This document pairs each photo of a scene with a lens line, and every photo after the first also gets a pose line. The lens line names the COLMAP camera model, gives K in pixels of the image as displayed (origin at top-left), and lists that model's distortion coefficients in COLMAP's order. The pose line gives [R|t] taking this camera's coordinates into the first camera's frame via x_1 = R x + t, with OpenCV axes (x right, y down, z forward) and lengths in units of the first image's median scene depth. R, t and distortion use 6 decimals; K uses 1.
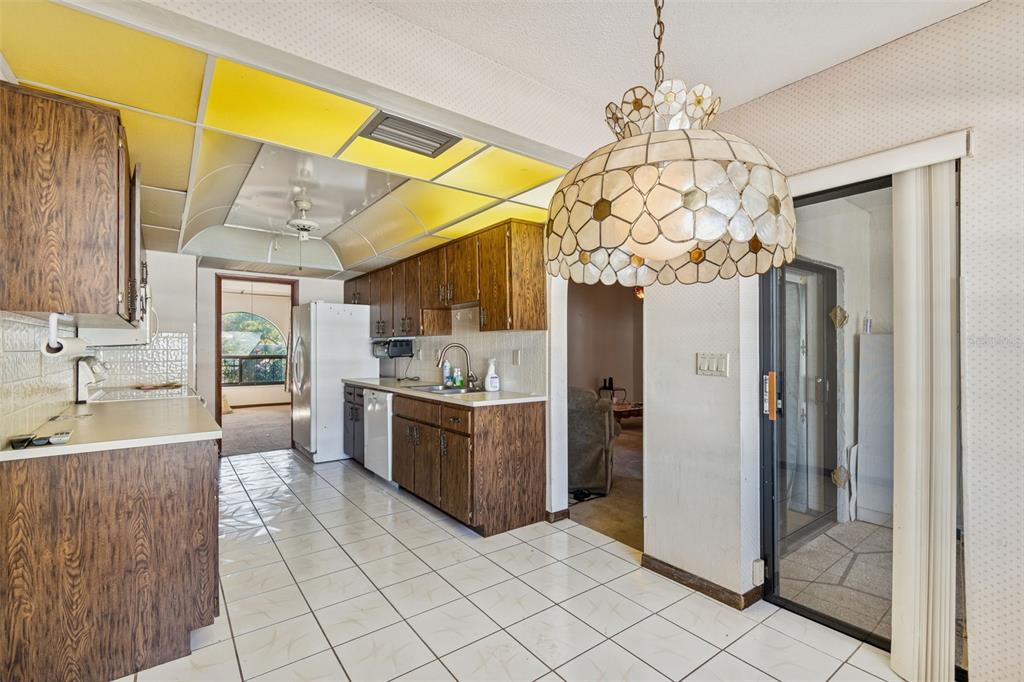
lens RADIAL K [[456.1, 0, 500.0], [0, 456.1, 346.9], [0, 0, 1]] dist [0.002705, -0.000491]
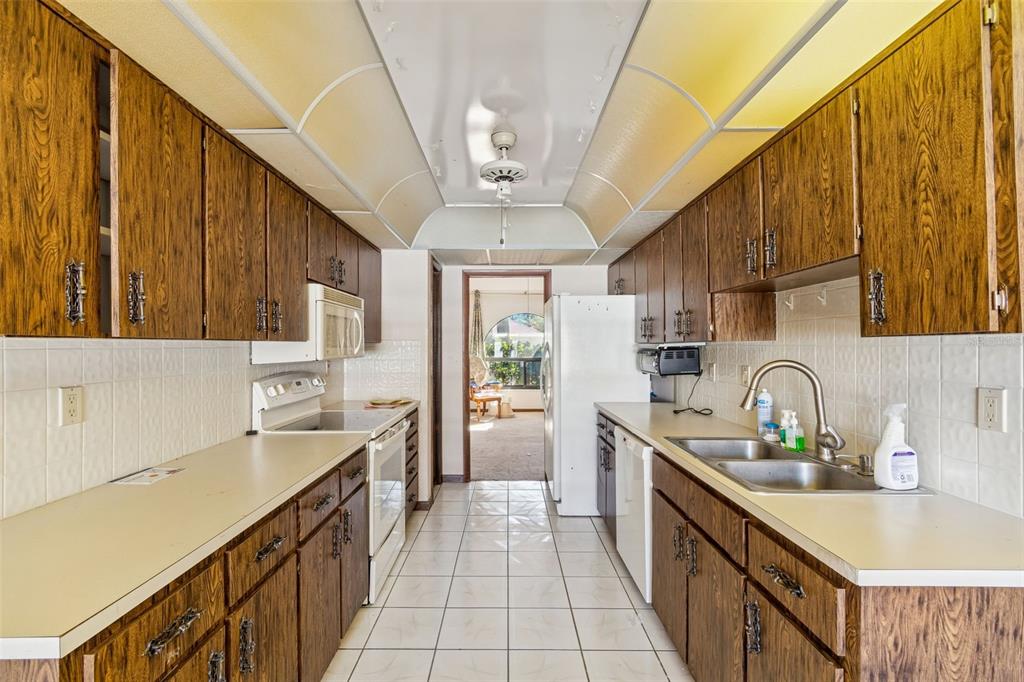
lens RADIAL K [[456.1, 0, 500.0], [0, 456.1, 346.9], [0, 0, 1]] dist [0.002705, -0.000491]
pose [[0.797136, -0.000176, -0.603800, -0.044888], [0.004439, 0.999975, 0.005569, -0.023512], [0.603784, -0.007119, 0.797116, 0.420595]]
